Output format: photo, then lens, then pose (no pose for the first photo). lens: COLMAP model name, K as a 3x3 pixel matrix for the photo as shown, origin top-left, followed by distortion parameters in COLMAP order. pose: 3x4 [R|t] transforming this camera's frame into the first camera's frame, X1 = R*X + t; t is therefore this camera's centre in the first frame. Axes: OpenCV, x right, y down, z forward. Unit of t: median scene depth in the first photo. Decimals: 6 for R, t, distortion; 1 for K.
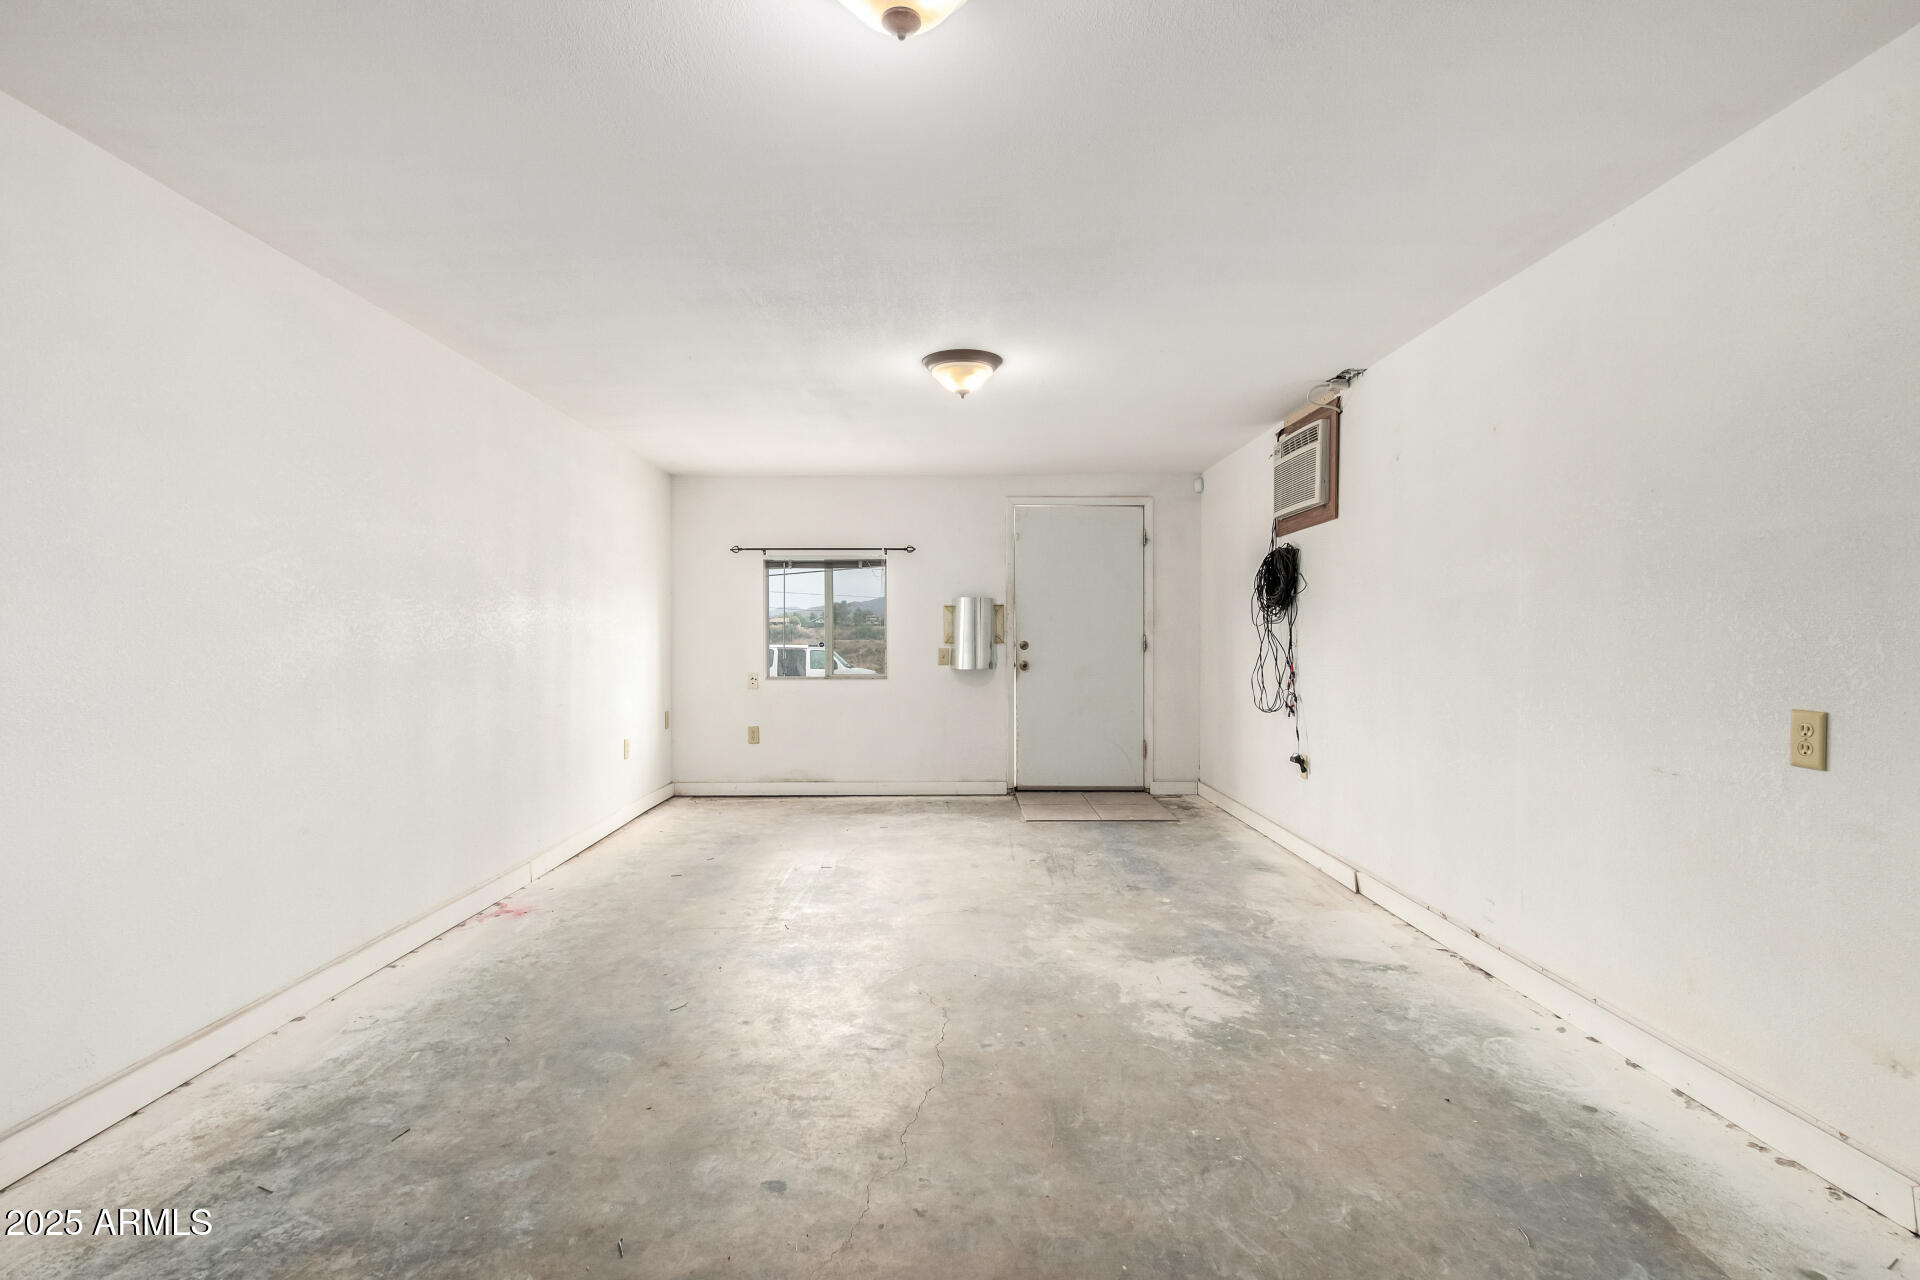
lens RADIAL K [[882.5, 0, 949.4], [0, 882.5, 642.5], [0, 0, 1]] dist [-0.017135, 0.000429]
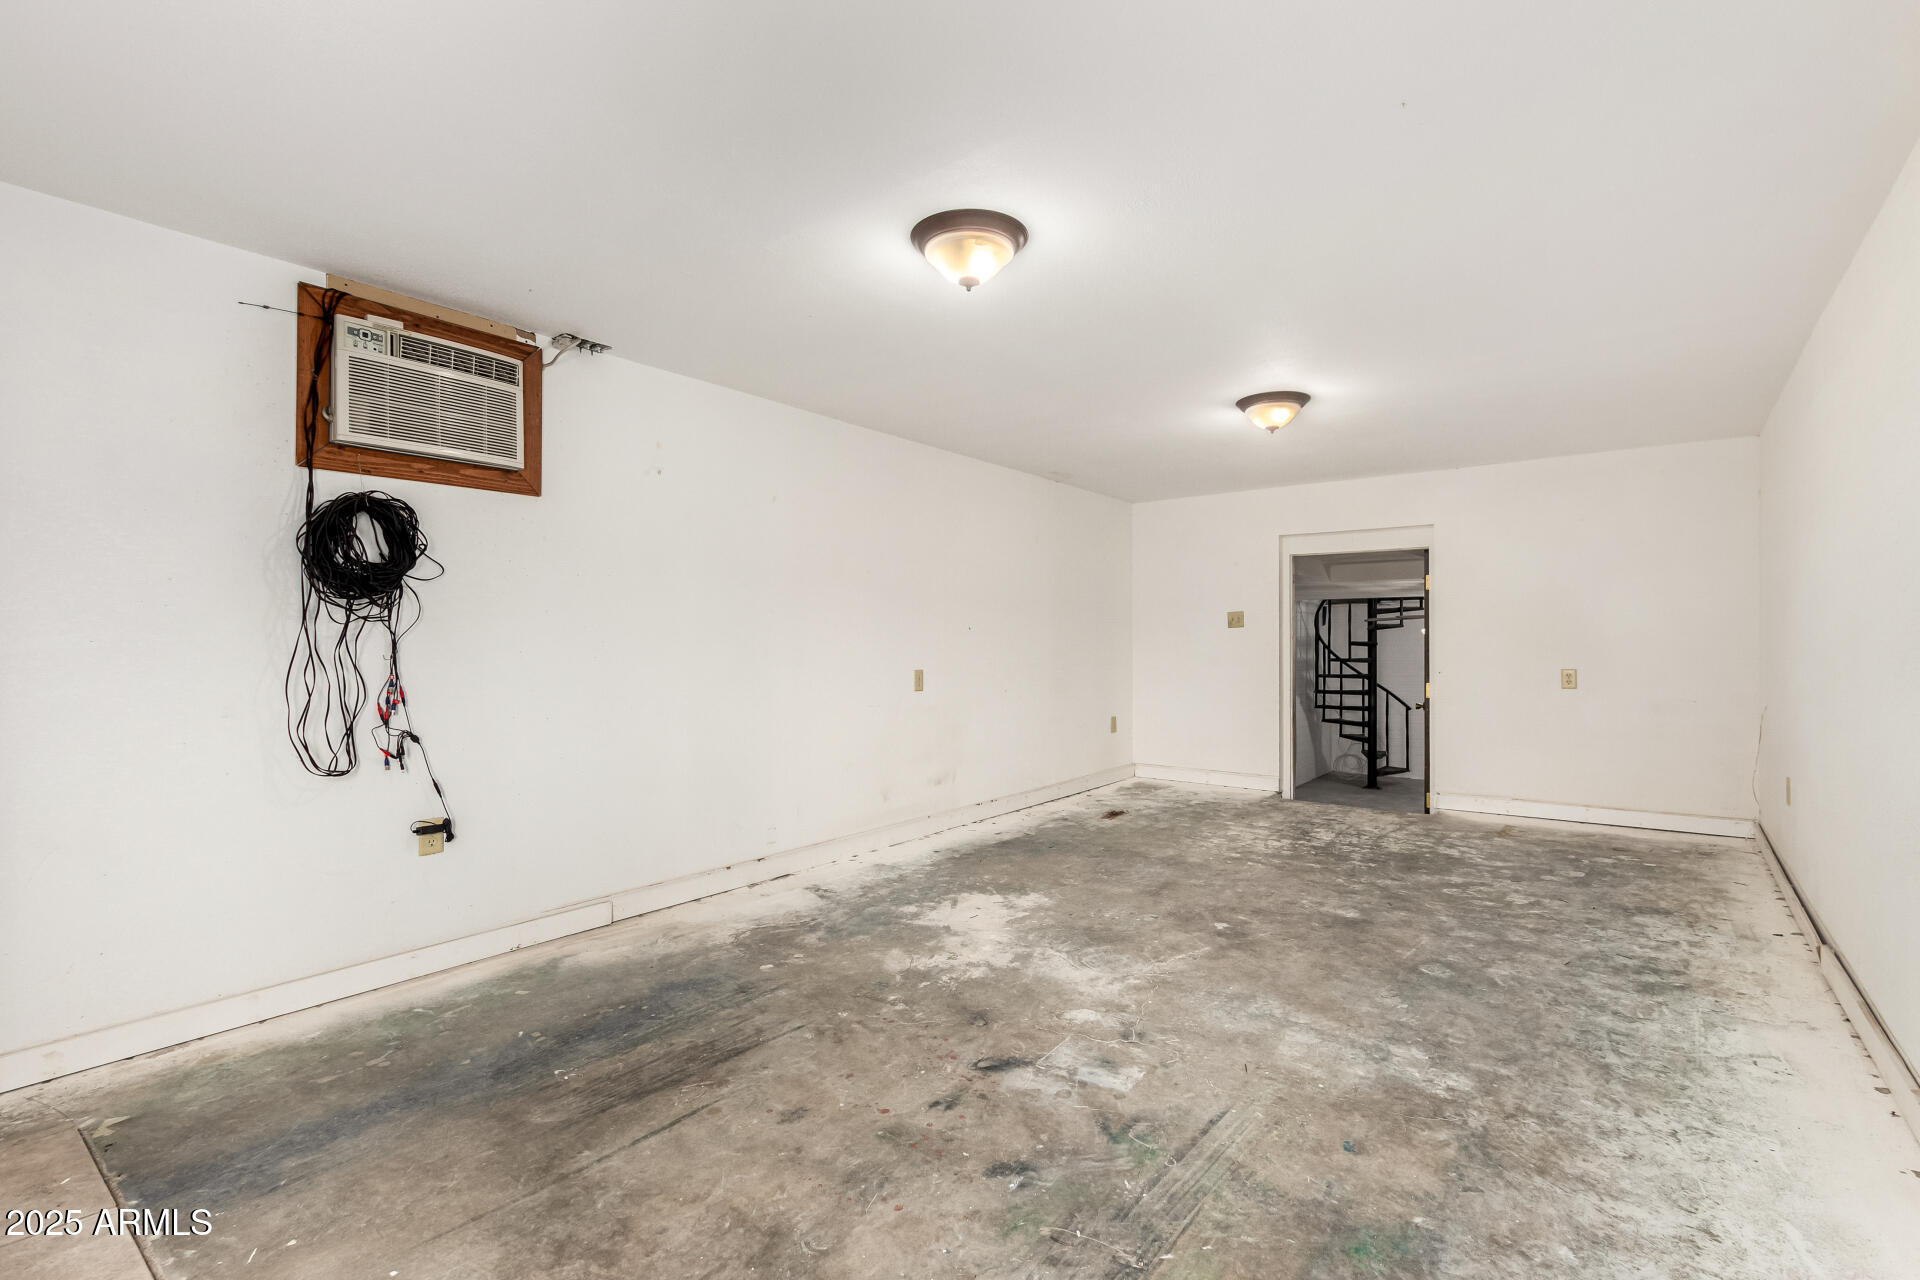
lens RADIAL K [[882.5, 0, 949.4], [0, 882.5, 642.5], [0, 0, 1]] dist [-0.017135, 0.000429]
pose [[-0.787432, 0.007354, 0.616358, -0.509980], [0.011079, 0.999936, 0.002224, -0.006963], [-0.616302, 0.008580, -0.787463, 2.017332]]
